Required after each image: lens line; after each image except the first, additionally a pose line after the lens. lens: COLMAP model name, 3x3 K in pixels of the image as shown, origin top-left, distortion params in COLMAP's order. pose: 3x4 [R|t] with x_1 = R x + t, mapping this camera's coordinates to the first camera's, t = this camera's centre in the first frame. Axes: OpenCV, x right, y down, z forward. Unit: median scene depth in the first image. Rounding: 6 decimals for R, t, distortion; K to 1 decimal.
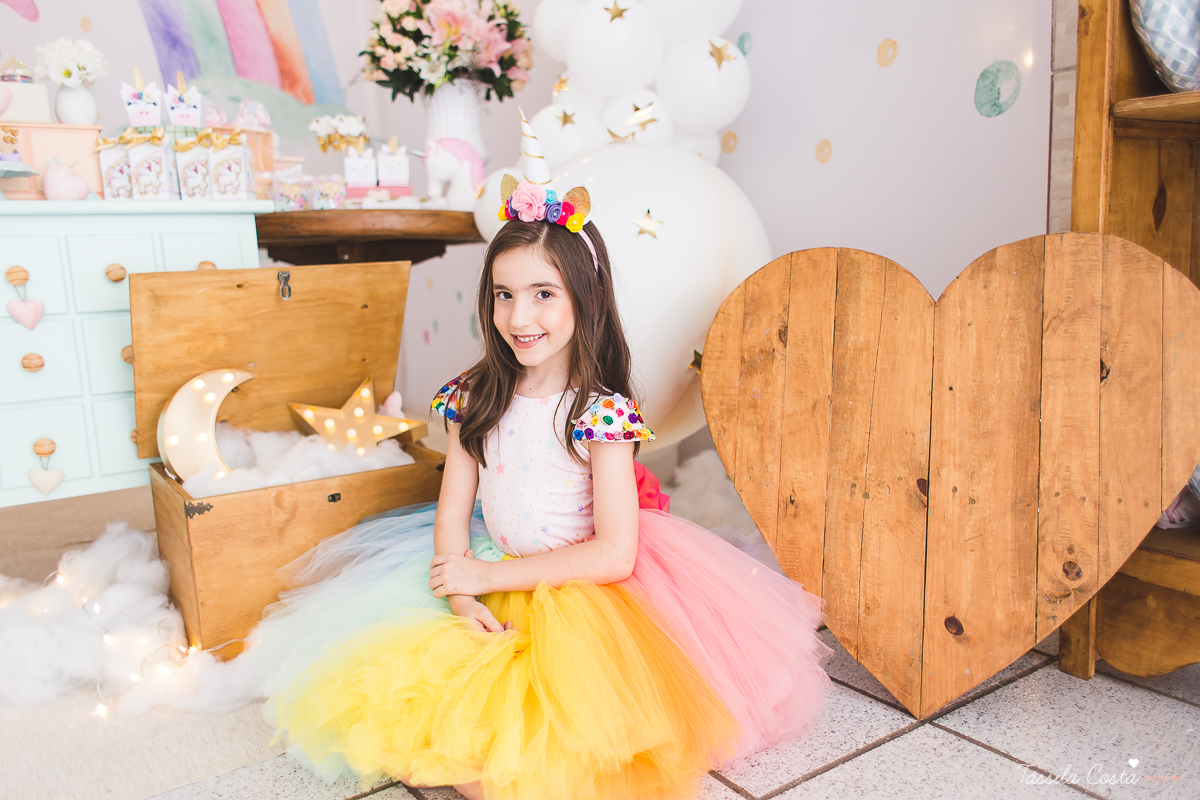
lens RADIAL K [[946.0, 0, 600.6], [0, 946.0, 403.2], [0, 0, 1]] dist [0.034667, -0.019595]
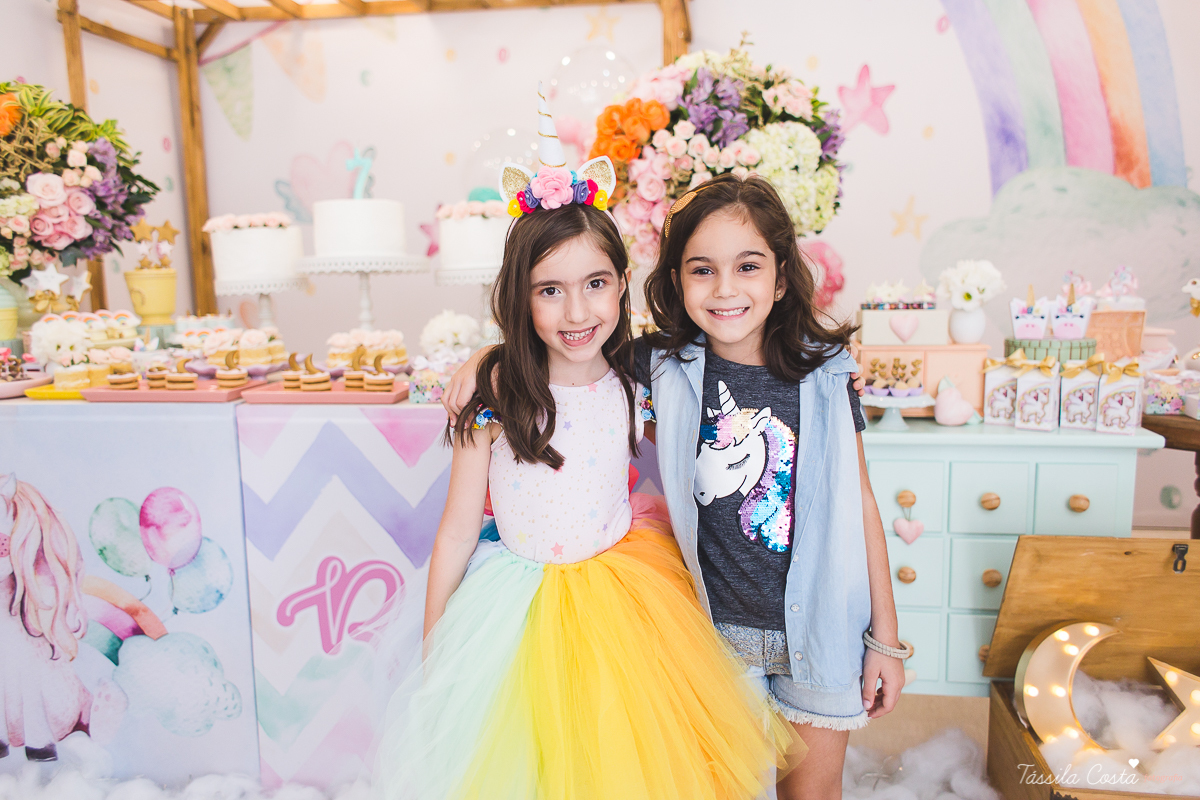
lens RADIAL K [[944.2, 0, 601.9], [0, 944.2, 403.1], [0, 0, 1]] dist [0.032174, -0.017850]
pose [[0.746651, 0.133427, -0.651697, -0.171737], [-0.116463, 0.990766, 0.069415, -0.273041], [0.654941, 0.024069, 0.755296, -0.057383]]
